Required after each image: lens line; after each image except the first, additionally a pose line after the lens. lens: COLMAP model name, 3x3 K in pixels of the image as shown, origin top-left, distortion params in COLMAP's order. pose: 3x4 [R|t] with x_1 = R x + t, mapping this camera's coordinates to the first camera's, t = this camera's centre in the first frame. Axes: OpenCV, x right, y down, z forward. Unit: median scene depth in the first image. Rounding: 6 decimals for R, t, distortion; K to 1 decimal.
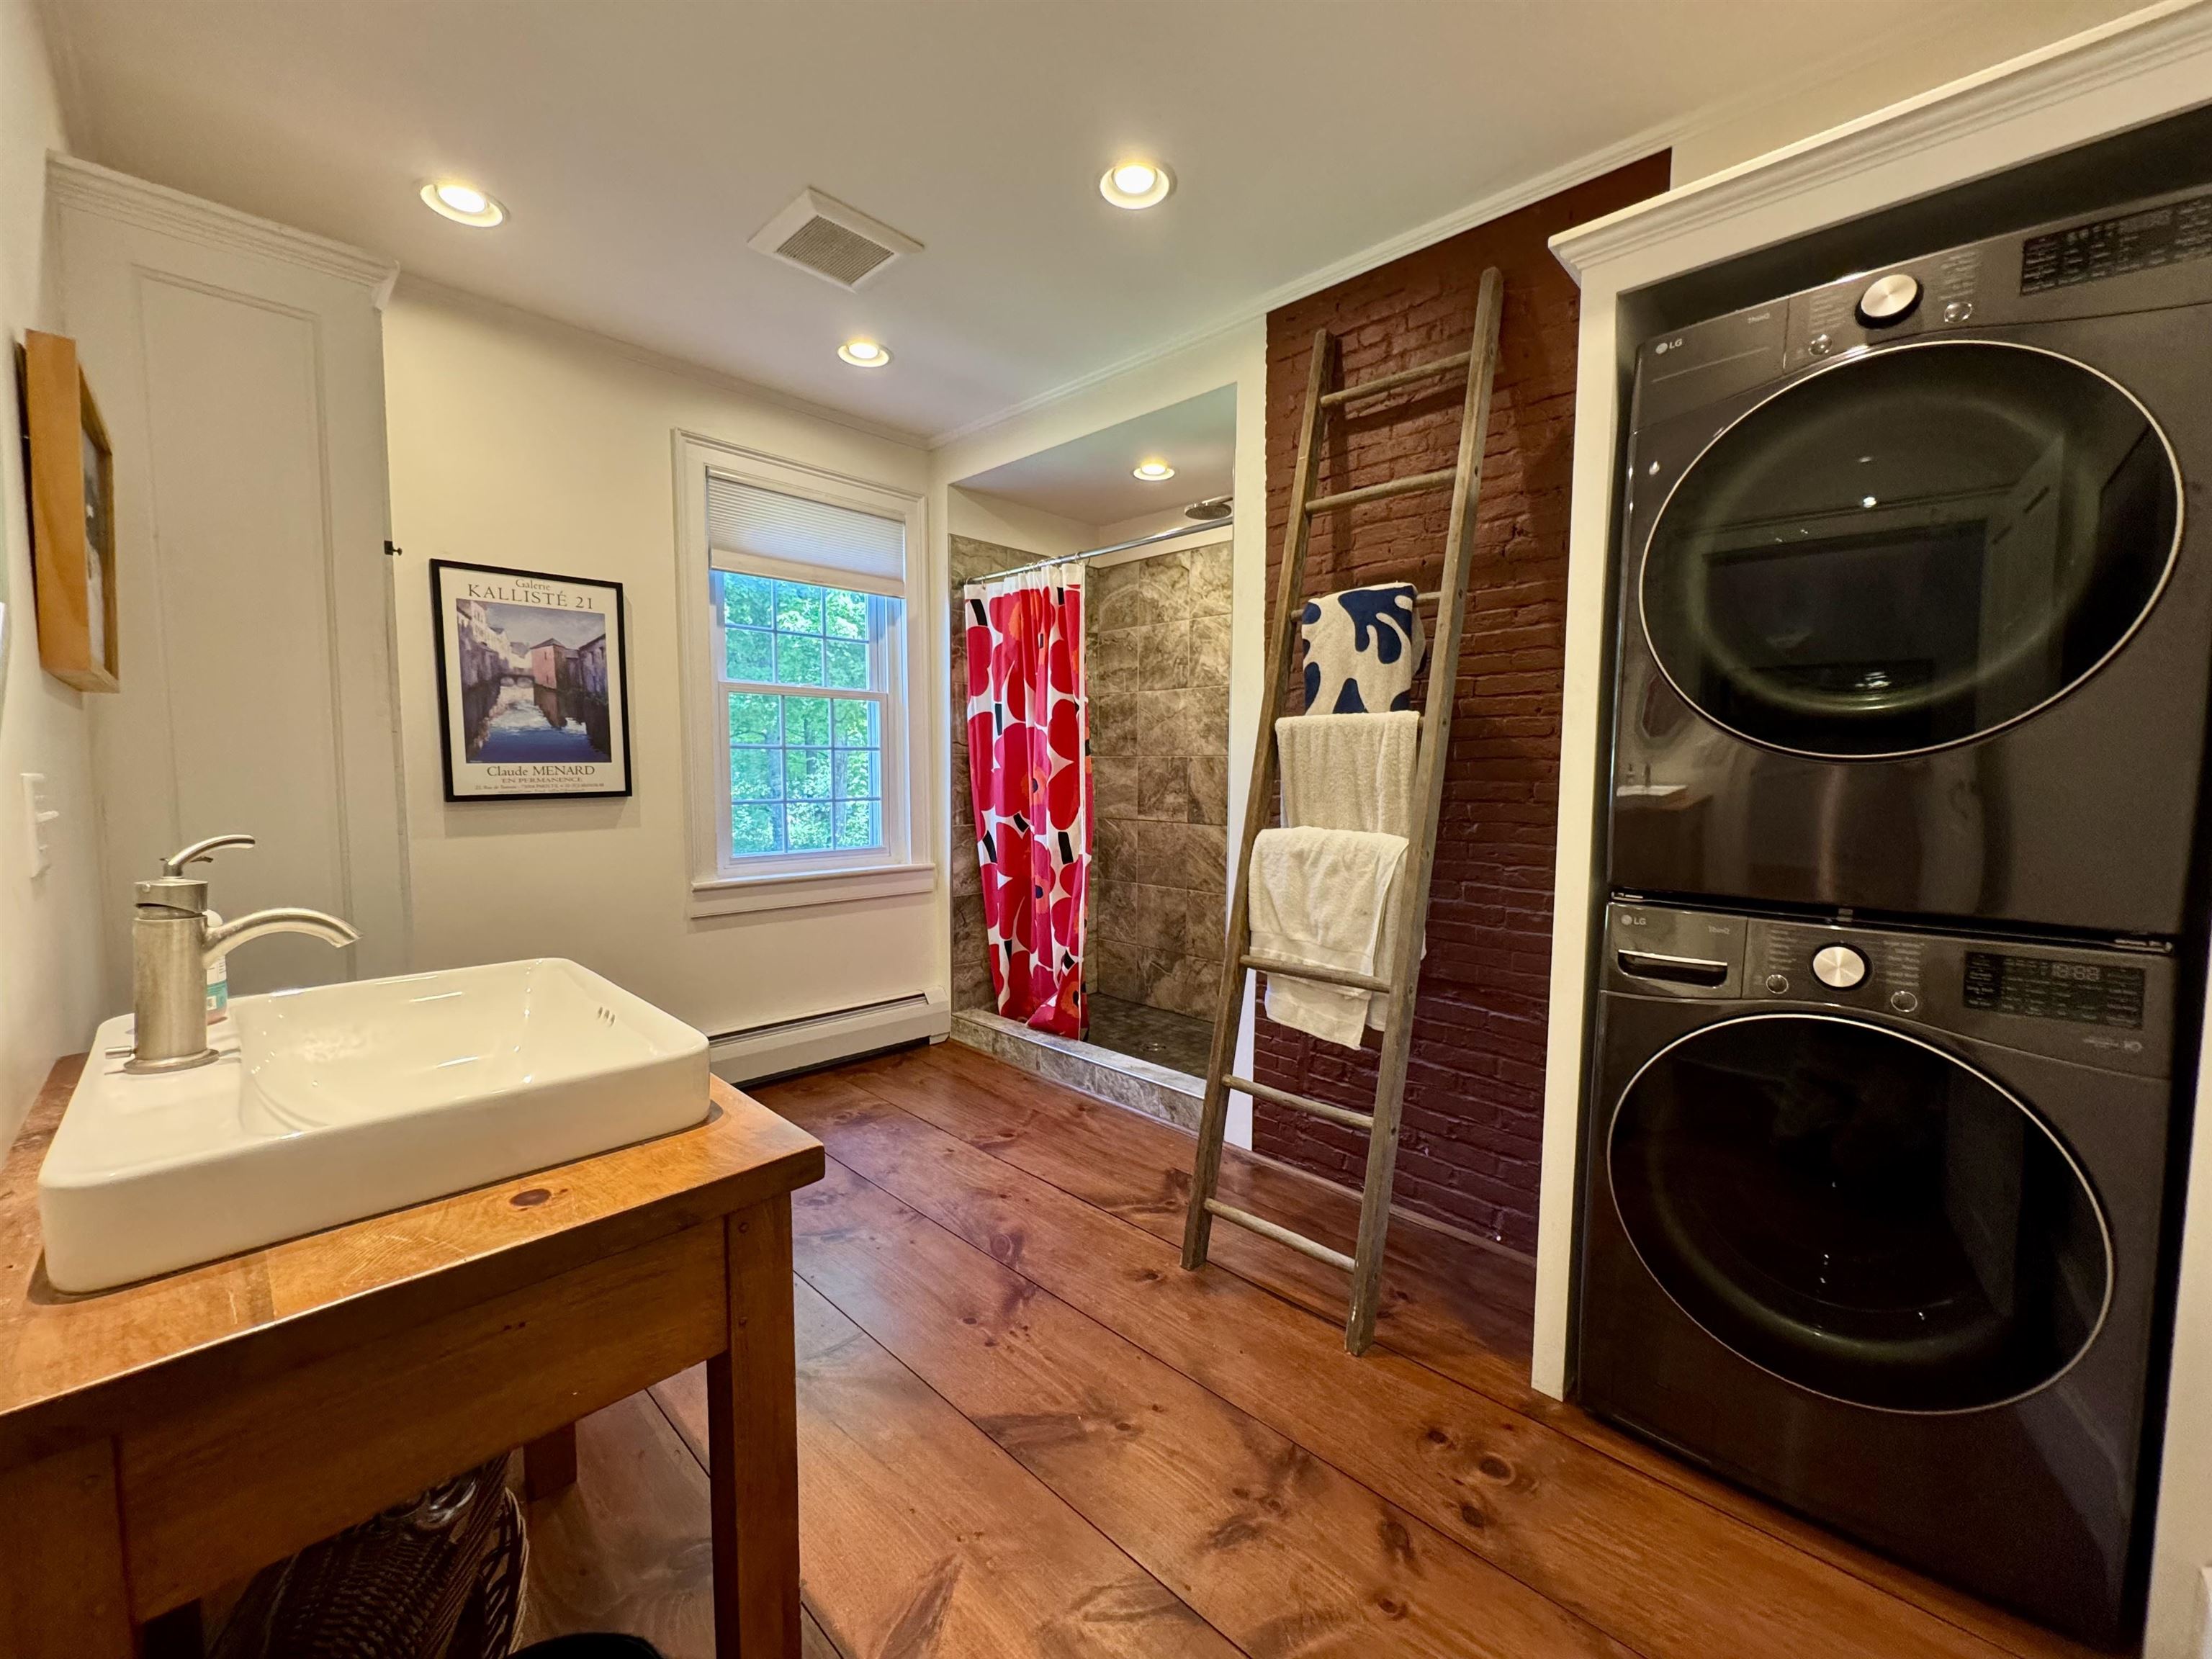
lens RADIAL K [[880.5, 0, 1108.4], [0, 880.5, 829.5], [0, 0, 1]] dist [-0.003449, -0.000561]
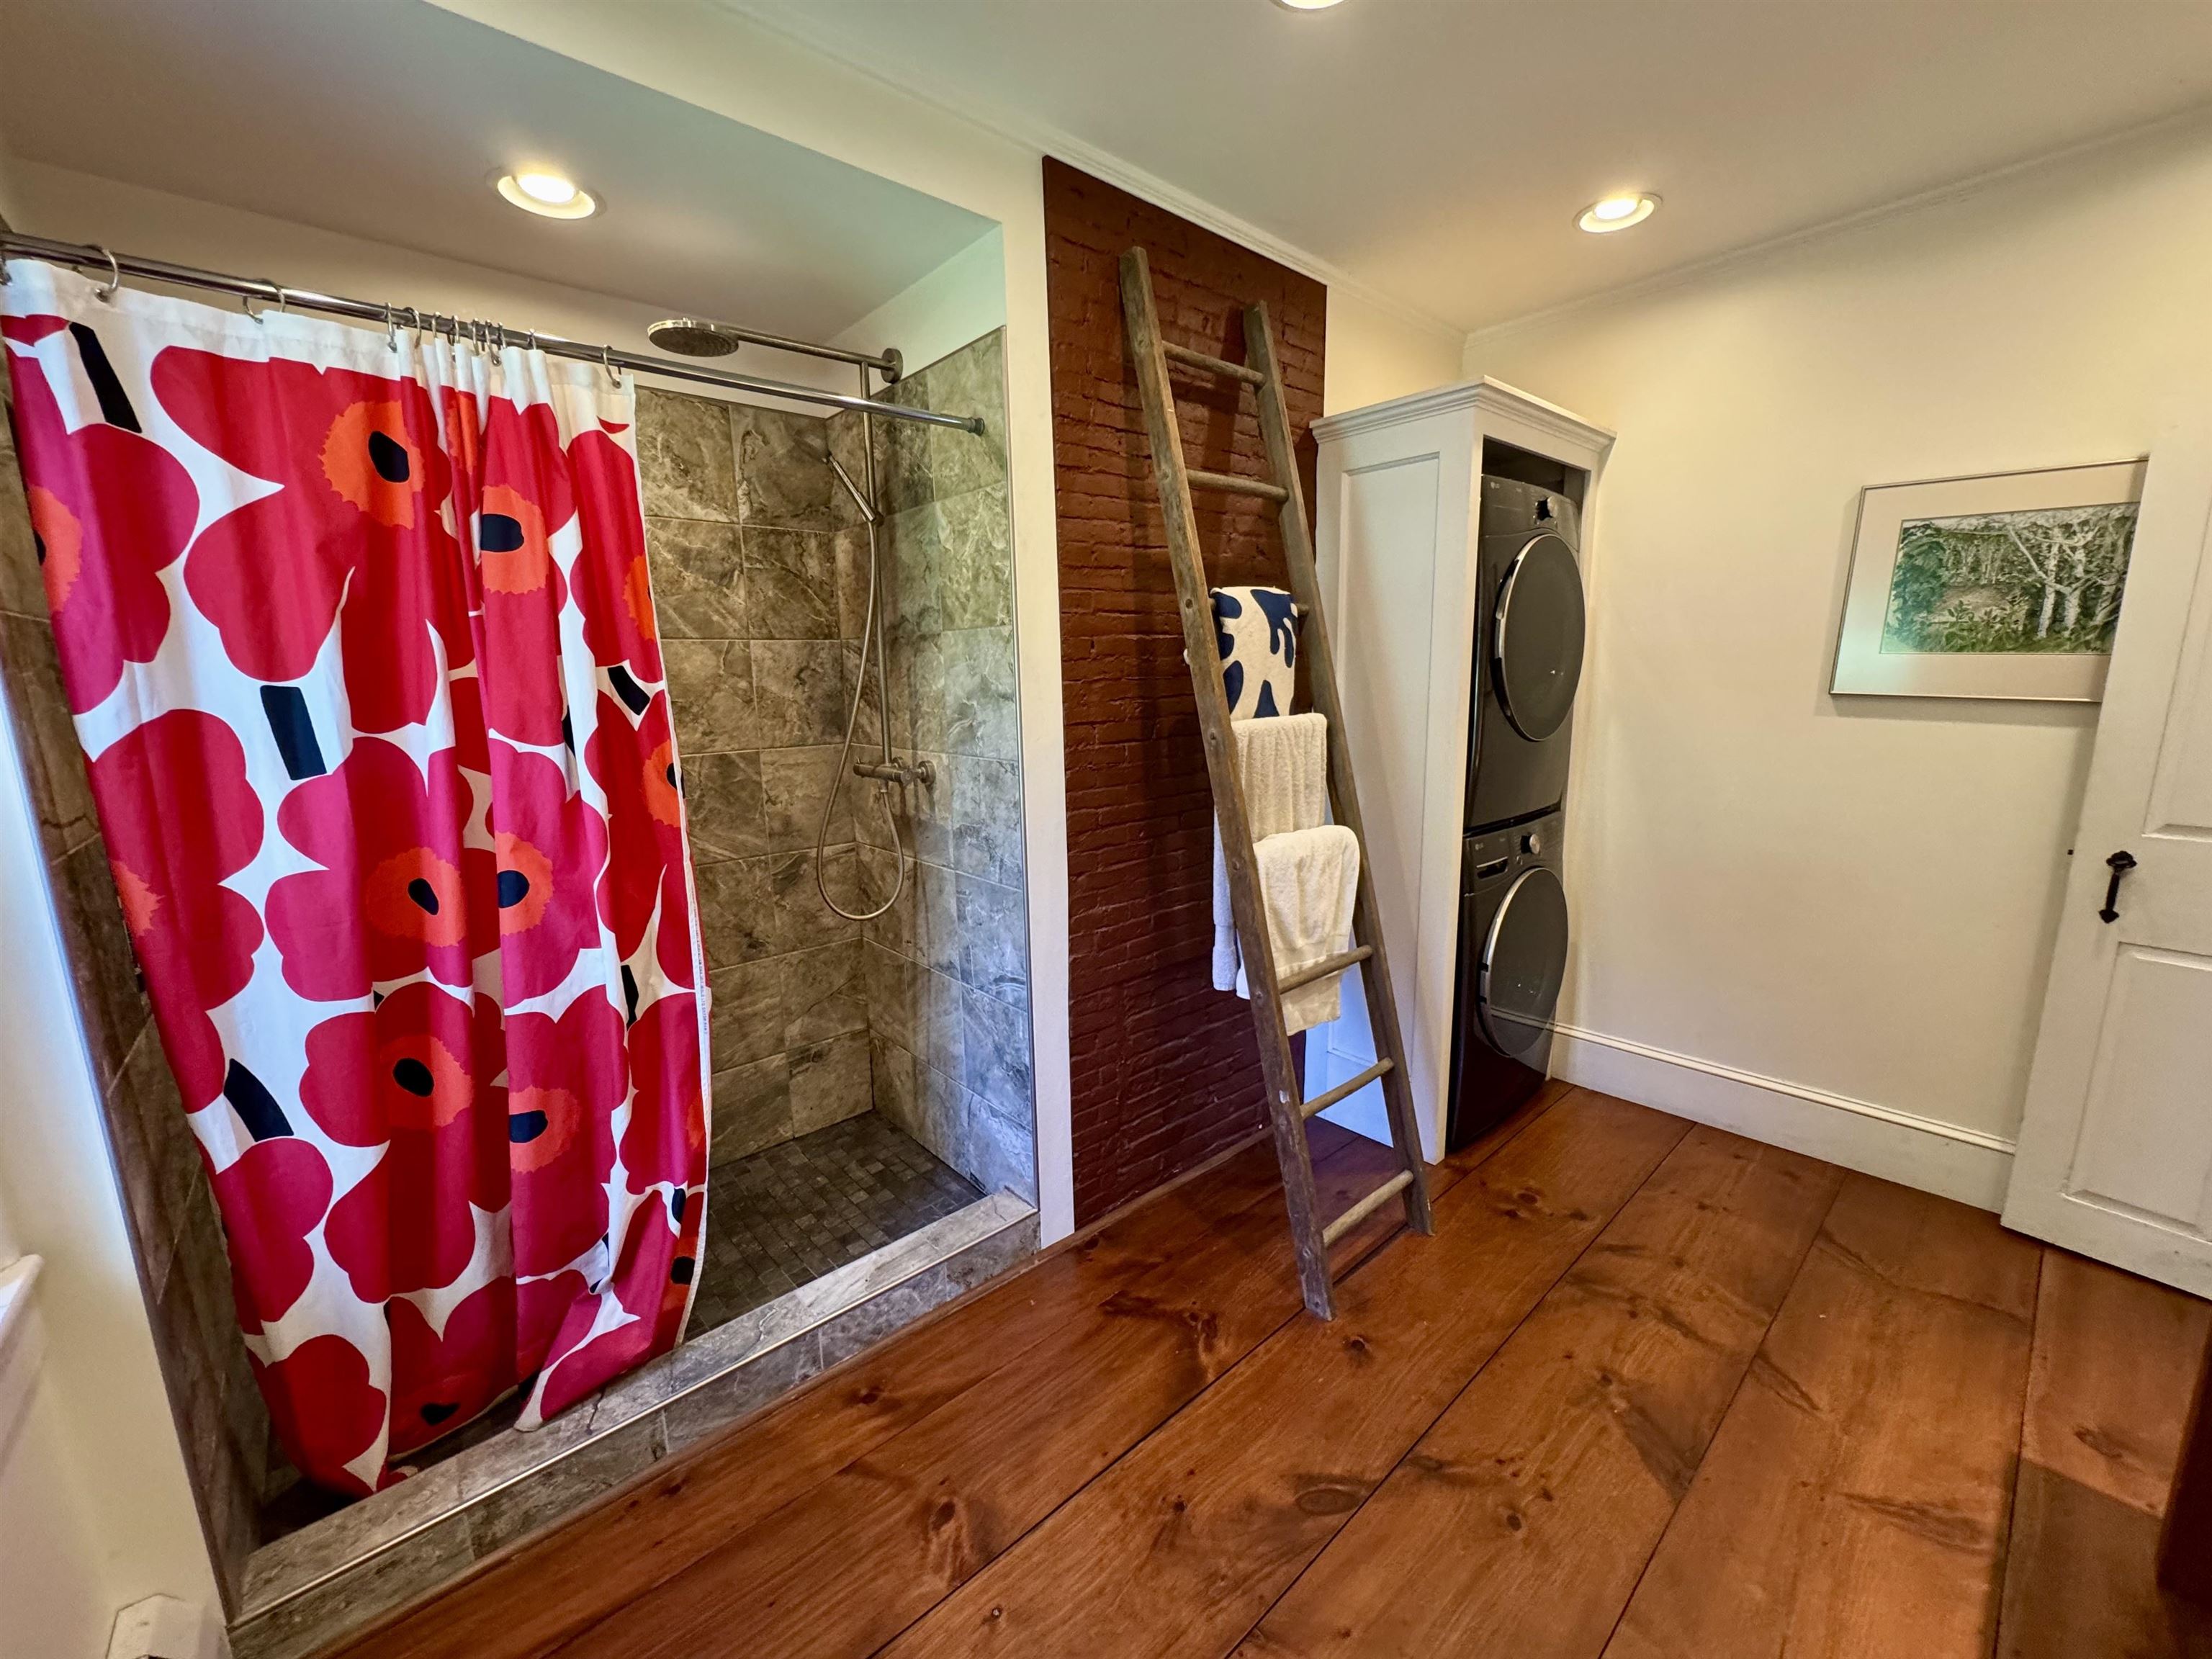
lens RADIAL K [[880.5, 0, 1108.4], [0, 880.5, 829.5], [0, 0, 1]] dist [-0.003449, -0.000561]
pose [[0.076931, -0.189812, 0.978802, -0.716818], [0.092700, 0.978821, 0.182529, -0.196909], [-0.992718, 0.076693, 0.092898, 1.055824]]
